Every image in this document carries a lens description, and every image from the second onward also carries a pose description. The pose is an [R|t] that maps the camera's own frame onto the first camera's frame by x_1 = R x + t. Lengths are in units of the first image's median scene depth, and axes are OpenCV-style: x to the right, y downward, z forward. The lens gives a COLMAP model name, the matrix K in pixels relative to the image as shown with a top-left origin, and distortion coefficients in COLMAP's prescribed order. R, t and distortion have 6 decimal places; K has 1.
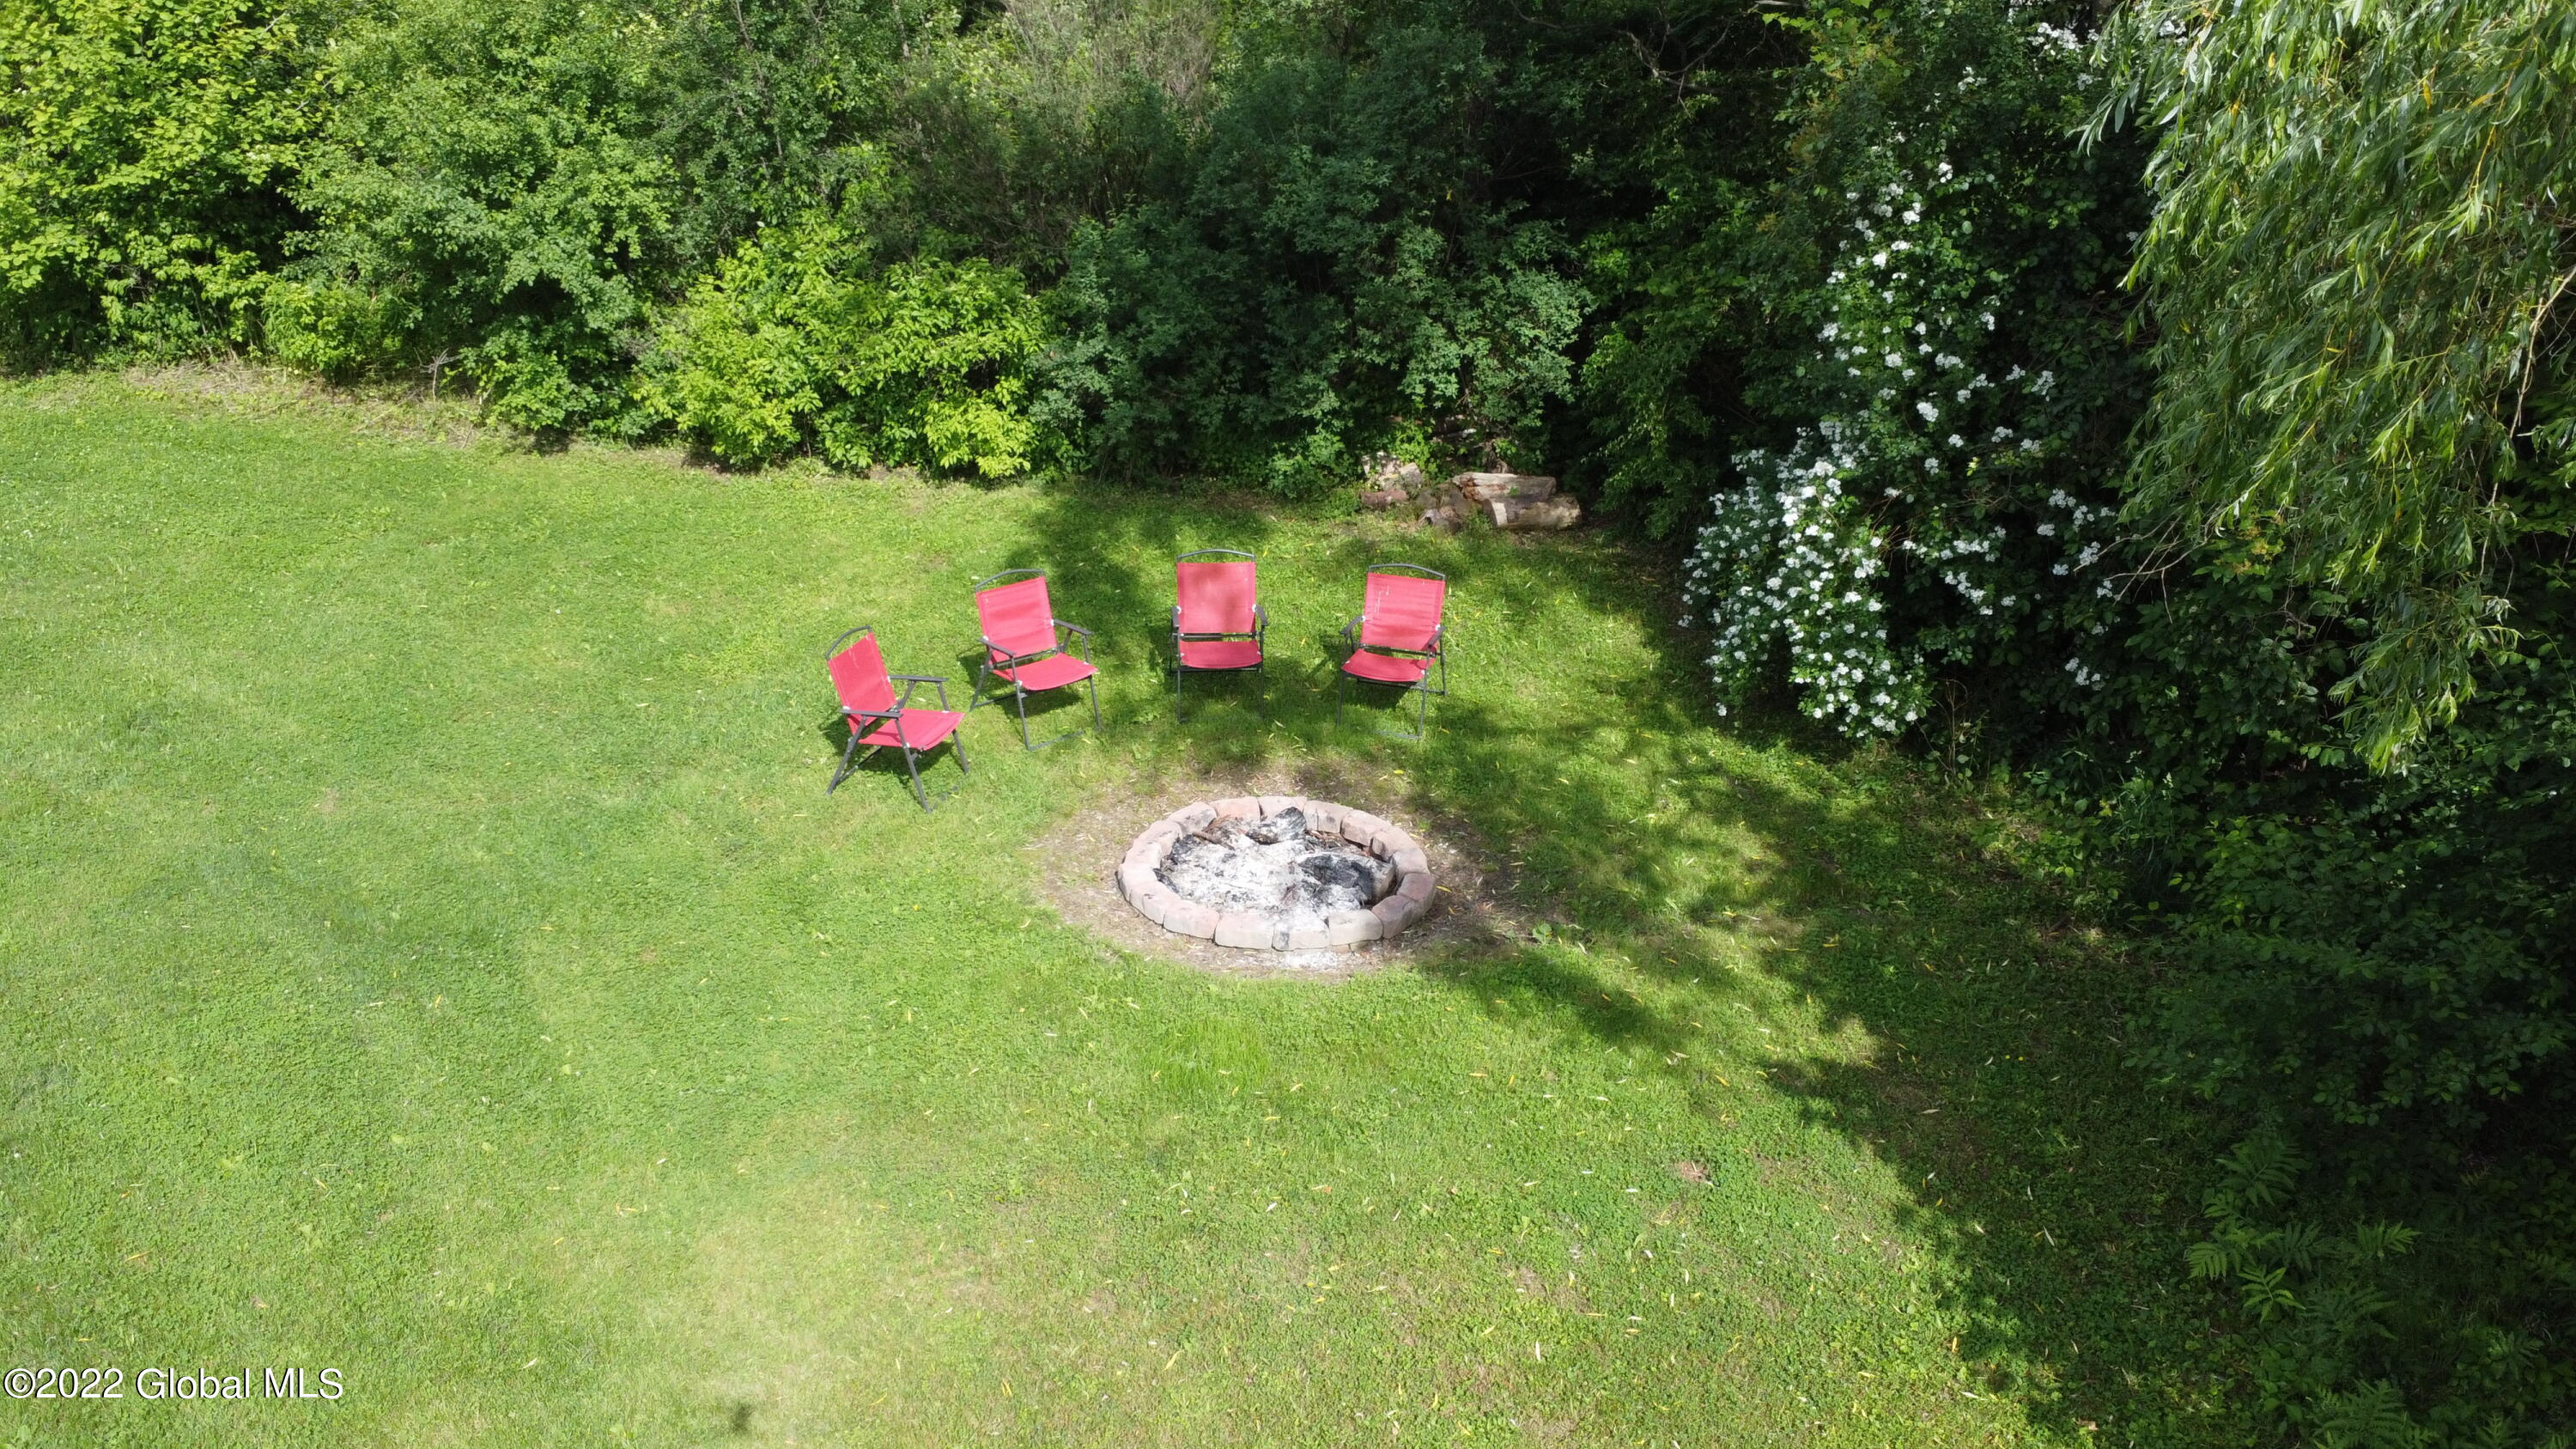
lens RADIAL K [[1950.0, 0, 1278.5], [0, 1950.0, 733.8], [0, 0, 1]] dist [0.005710, -0.004506]
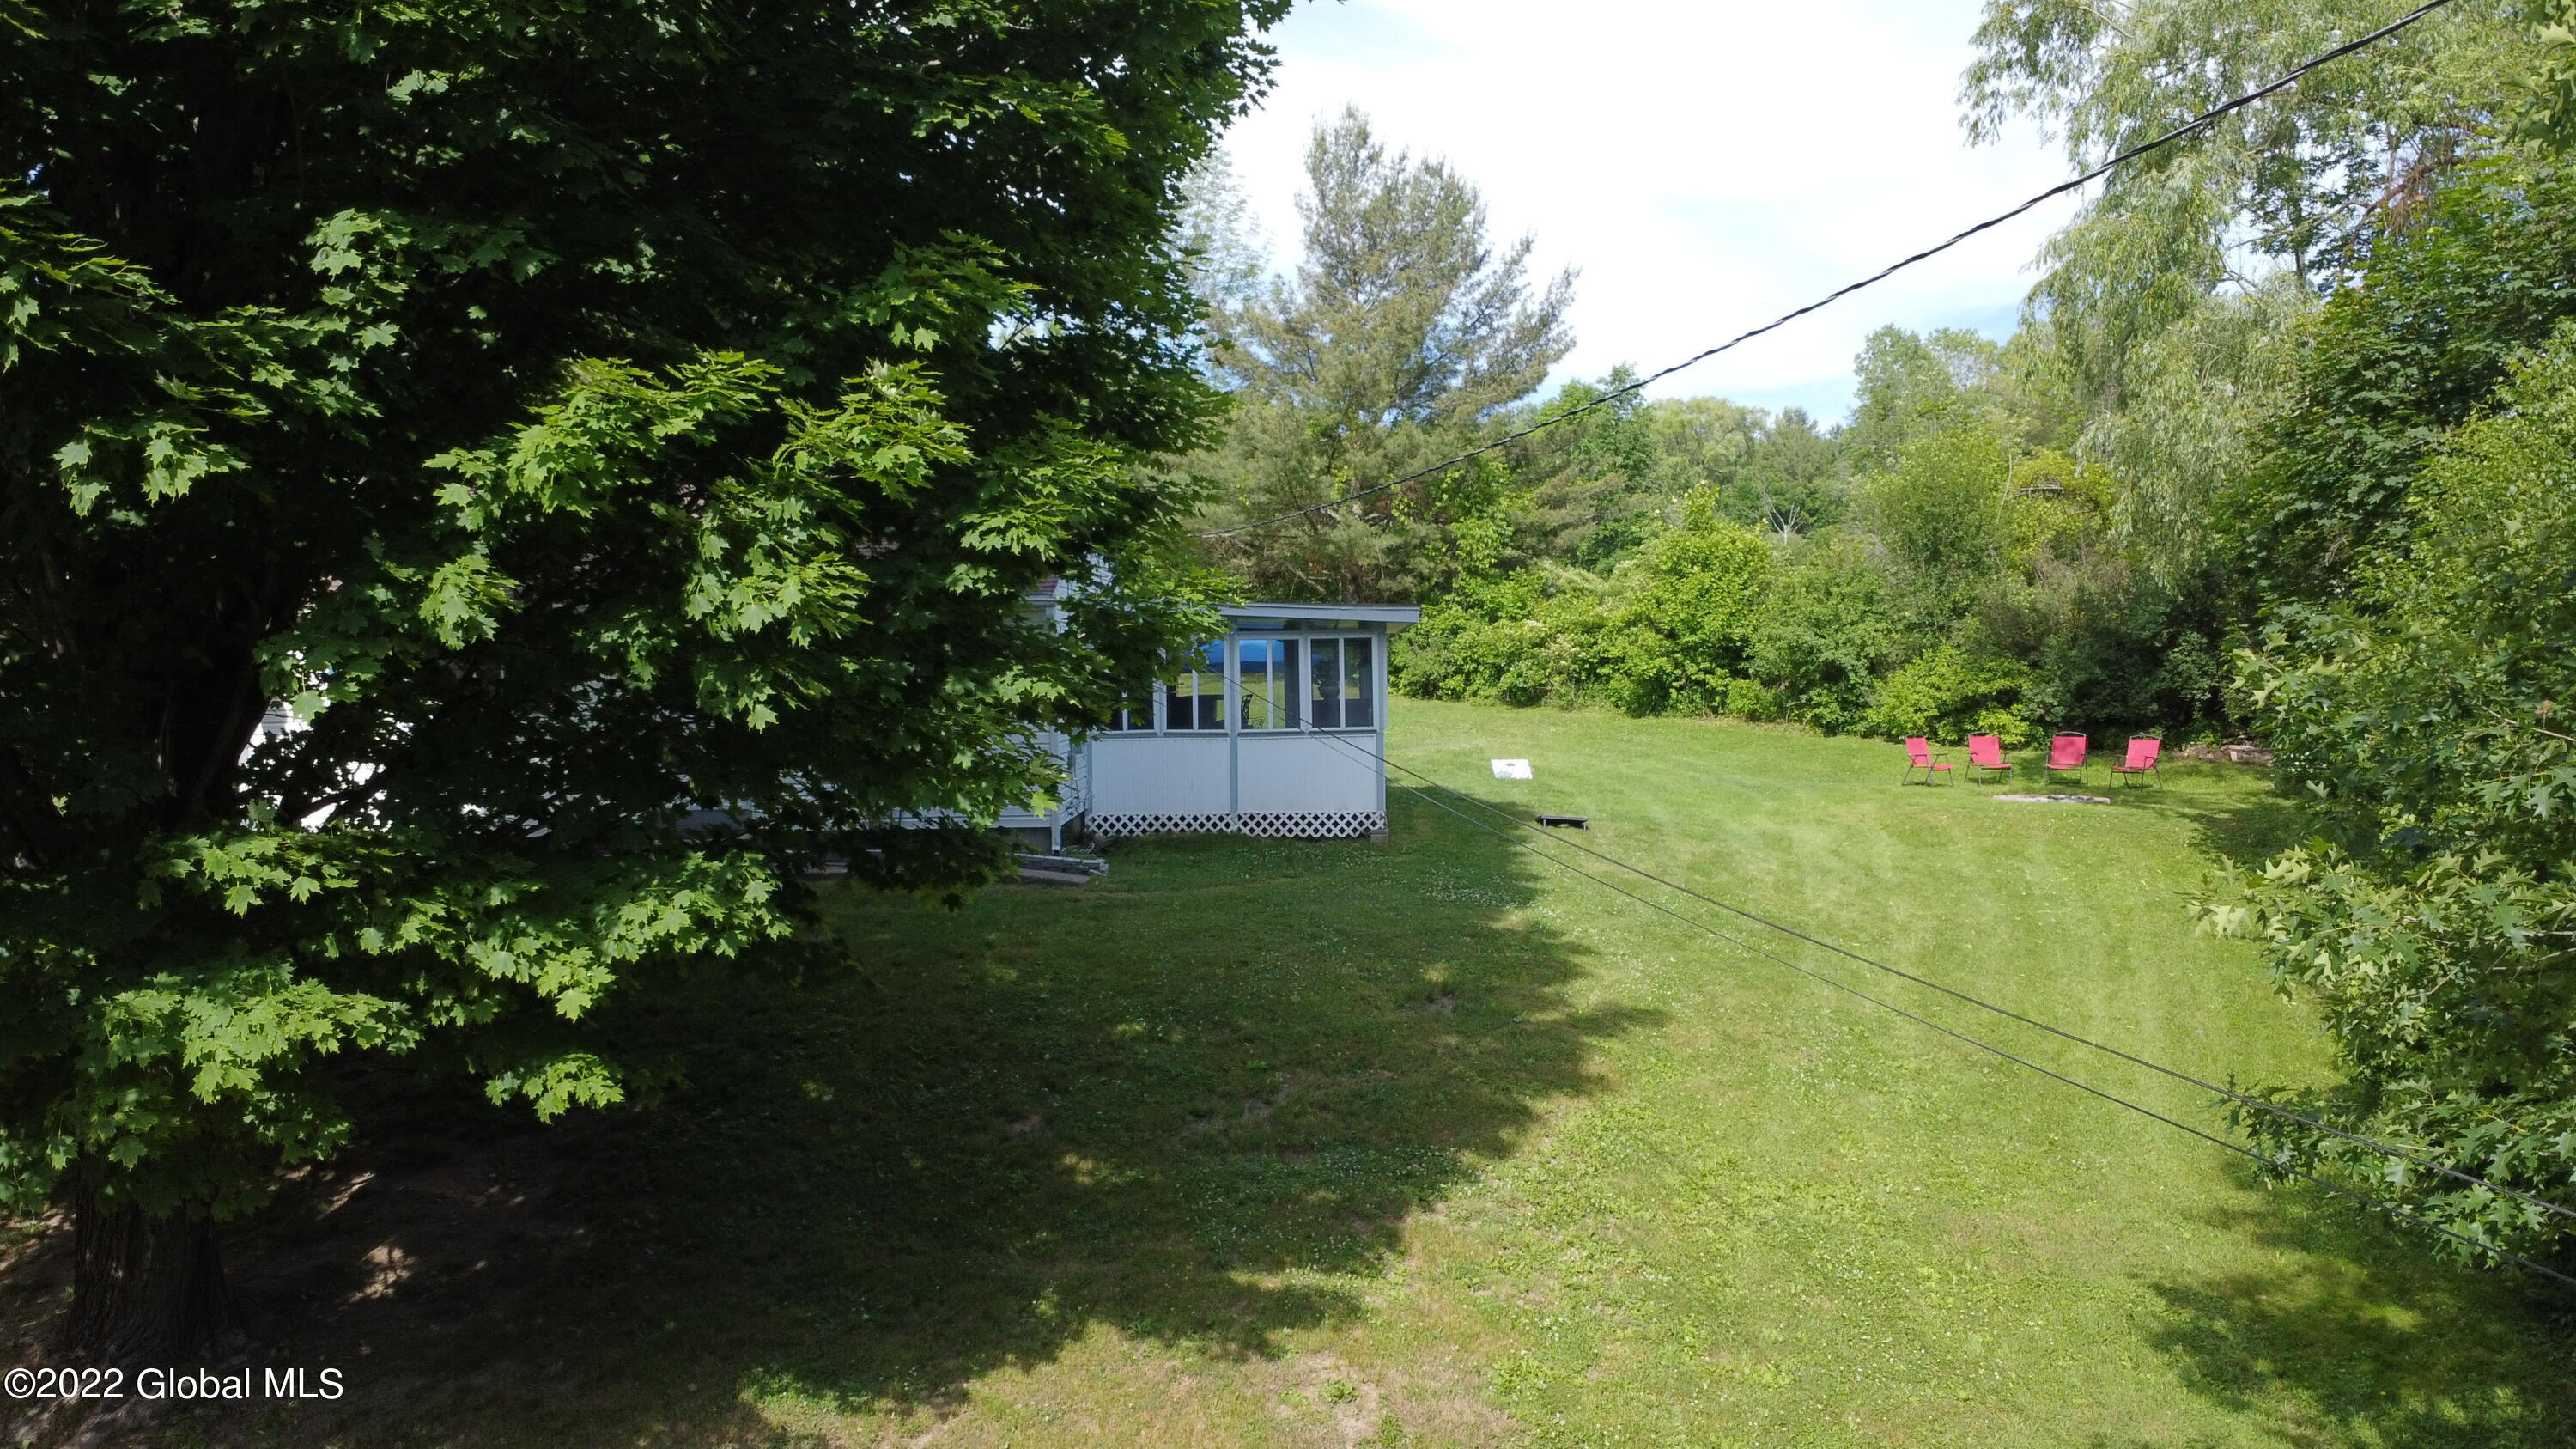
lens RADIAL K [[1950.0, 0, 1283.2], [0, 1950.0, 720.6], [0, 0, 1]] dist [0.005710, -0.004506]
pose [[0.794632, 0.003728, -0.607081, 0.581500], [-0.241944, 0.919083, -0.311045, 0.775930], [0.556798, 0.394045, 0.731235, -1.206615]]
